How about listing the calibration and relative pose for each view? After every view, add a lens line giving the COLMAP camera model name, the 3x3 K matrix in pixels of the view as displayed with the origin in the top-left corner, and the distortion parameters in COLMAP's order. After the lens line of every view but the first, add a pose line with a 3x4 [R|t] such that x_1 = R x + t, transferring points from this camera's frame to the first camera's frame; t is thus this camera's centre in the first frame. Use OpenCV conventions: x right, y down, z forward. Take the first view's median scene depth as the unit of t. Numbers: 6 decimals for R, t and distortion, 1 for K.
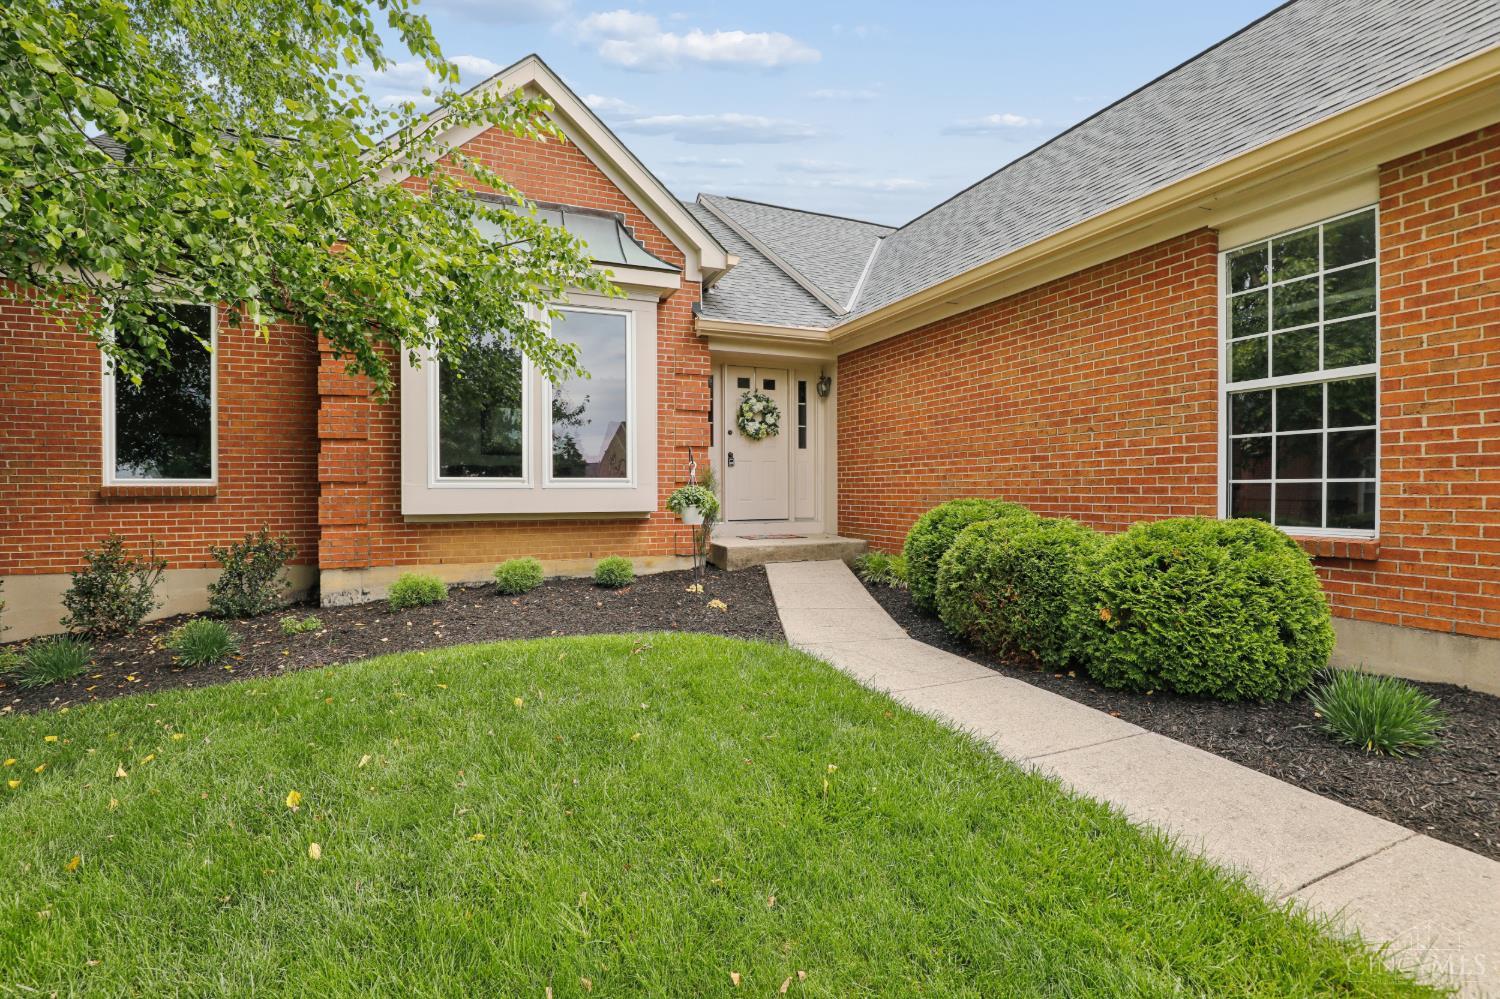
lens RADIAL K [[693.0, 0, 748.2], [0, 693.0, 497.3], [0, 0, 1]] dist [-0.033840, 0.005107]
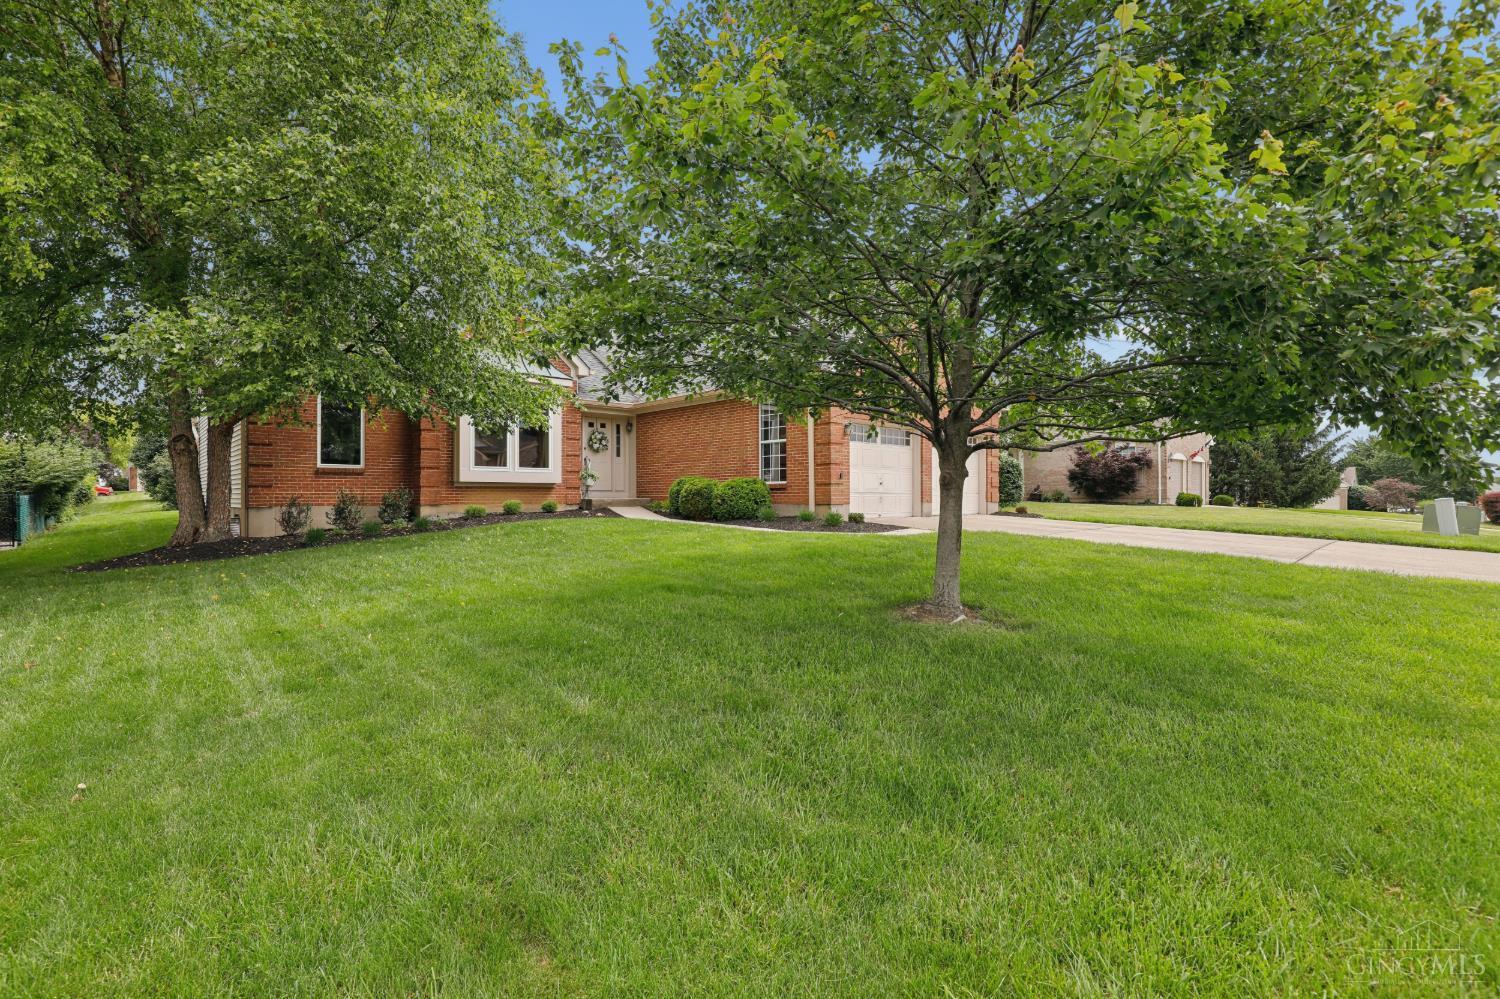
lens RADIAL K [[693.0, 0, 748.1], [0, 693.0, 499.7], [0, 0, 1]] dist [-0.033840, 0.005107]
pose [[0.939876, 0.000960, 0.341515, -0.311876], [0.001792, 0.999968, -0.007744, 0.087928], [-0.341512, 0.007891, 0.939844, -1.273088]]
